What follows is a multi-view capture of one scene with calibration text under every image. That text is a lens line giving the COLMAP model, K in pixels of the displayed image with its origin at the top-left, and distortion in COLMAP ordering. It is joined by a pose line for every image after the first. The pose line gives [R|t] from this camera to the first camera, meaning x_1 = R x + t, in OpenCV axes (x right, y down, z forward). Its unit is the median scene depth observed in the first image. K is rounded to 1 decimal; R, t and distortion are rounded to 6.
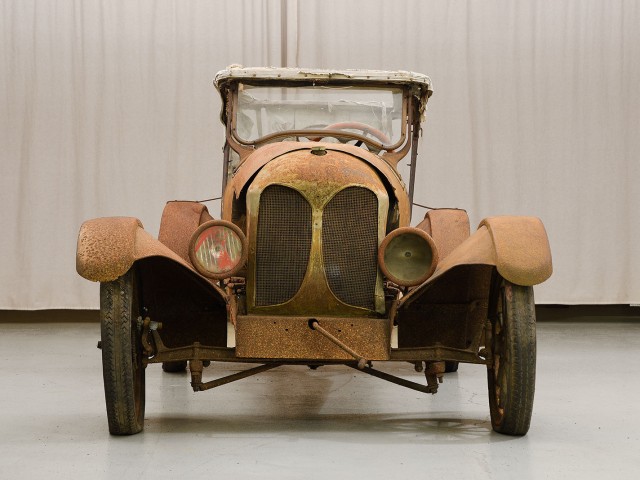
lens RADIAL K [[1620.0, 0, 320.0], [0, 1620.0, 240.0], [0, 0, 1]] dist [0.097054, 0.295988]
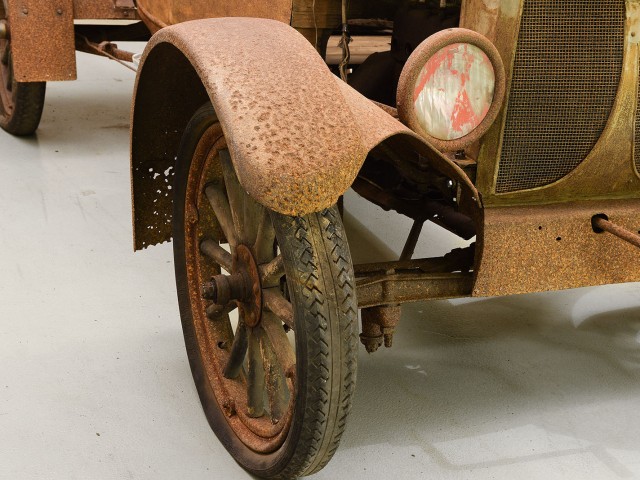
lens RADIAL K [[1179.2, 0, 319.9], [0, 1179.2, 252.6], [0, 0, 1]] dist [0.050511, 0.065106]
pose [[0.923809, -0.085146, 0.373267, -0.234709], [-0.045148, 0.943925, 0.327057, -0.061941], [-0.380184, -0.318991, 0.868162, 0.694689]]
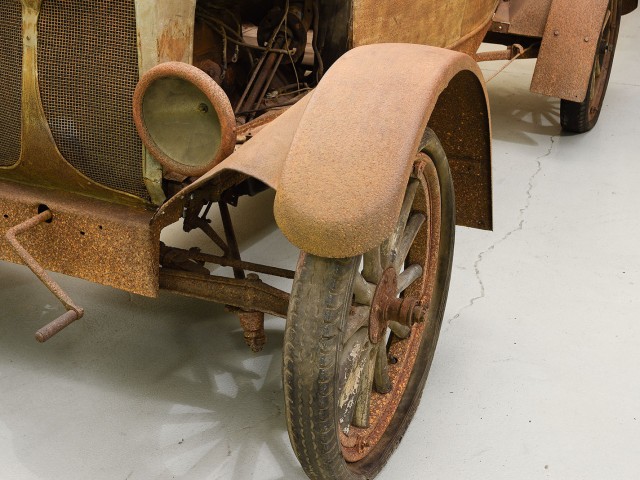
lens RADIAL K [[969.8, 0, 320.0], [0, 969.8, 240.0], [0, 0, 1]] dist [0.046870, 0.070494]
pose [[0.908532, 0.175908, -0.378979, 0.215133], [-0.016956, 0.921827, 0.387230, -0.073703], [0.417470, -0.345386, 0.840492, 0.749359]]
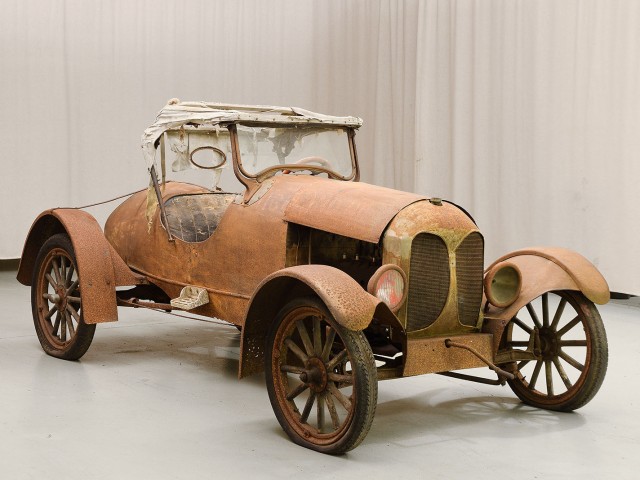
lens RADIAL K [[1179.2, 0, 319.9], [0, 1179.2, 252.6], [0, 0, 1]] dist [0.050511, 0.065106]
pose [[0.807596, -0.049629, 0.587645, -0.613294], [-0.005608, 0.995761, 0.091804, -0.100327], [-0.589710, -0.077436, 0.803894, 0.334097]]
